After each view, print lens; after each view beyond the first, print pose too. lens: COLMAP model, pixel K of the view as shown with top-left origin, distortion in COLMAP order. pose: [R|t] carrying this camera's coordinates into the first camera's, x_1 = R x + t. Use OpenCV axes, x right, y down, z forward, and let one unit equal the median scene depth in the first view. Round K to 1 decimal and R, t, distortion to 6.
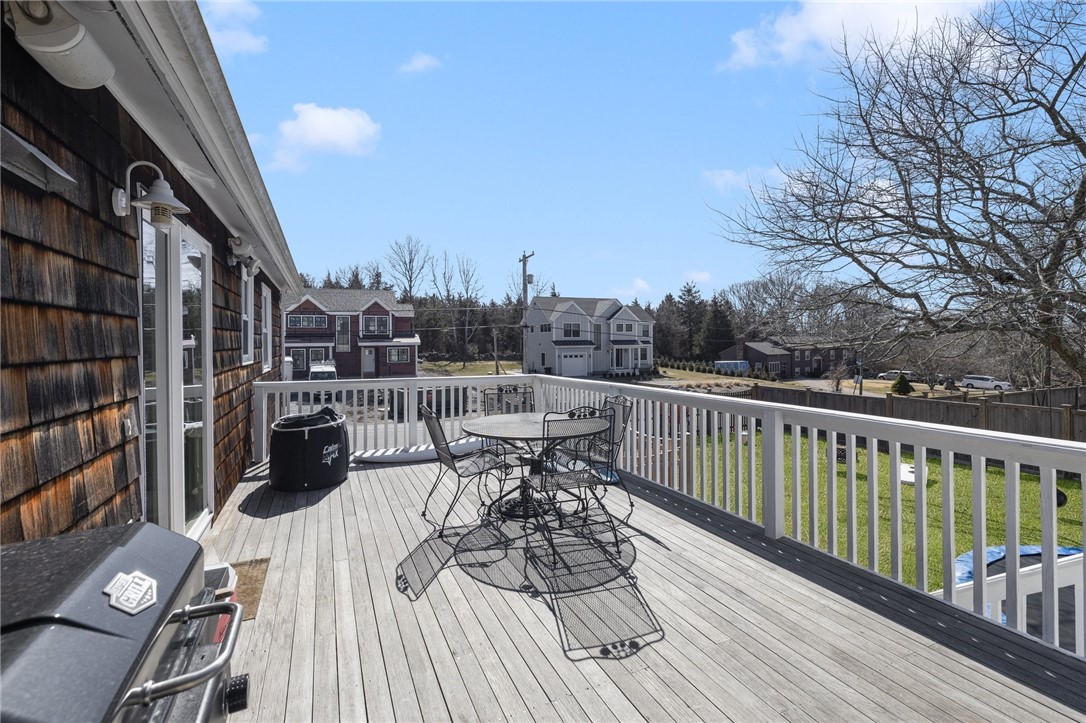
lens RADIAL K [[487.7, 0, 534.4], [0, 487.7, 359.1], [0, 0, 1]] dist [0.000408, 0.000426]
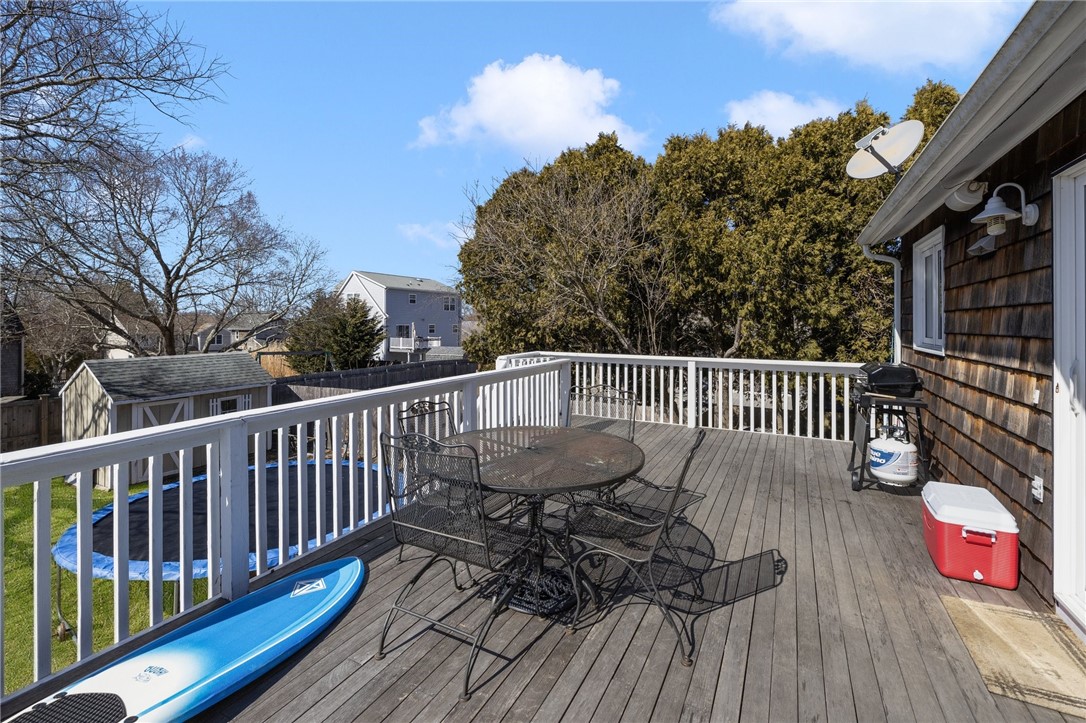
lens RADIAL K [[471.1, 0, 542.6], [0, 471.1, 321.9], [0, 0, 1]] dist [0.000582, 0.000131]
pose [[-0.624386, 0.012644, 0.781014, -0.546122], [0.032925, 0.999406, 0.010142, -0.053092], [-0.780422, 0.032048, -0.624432, 1.475339]]
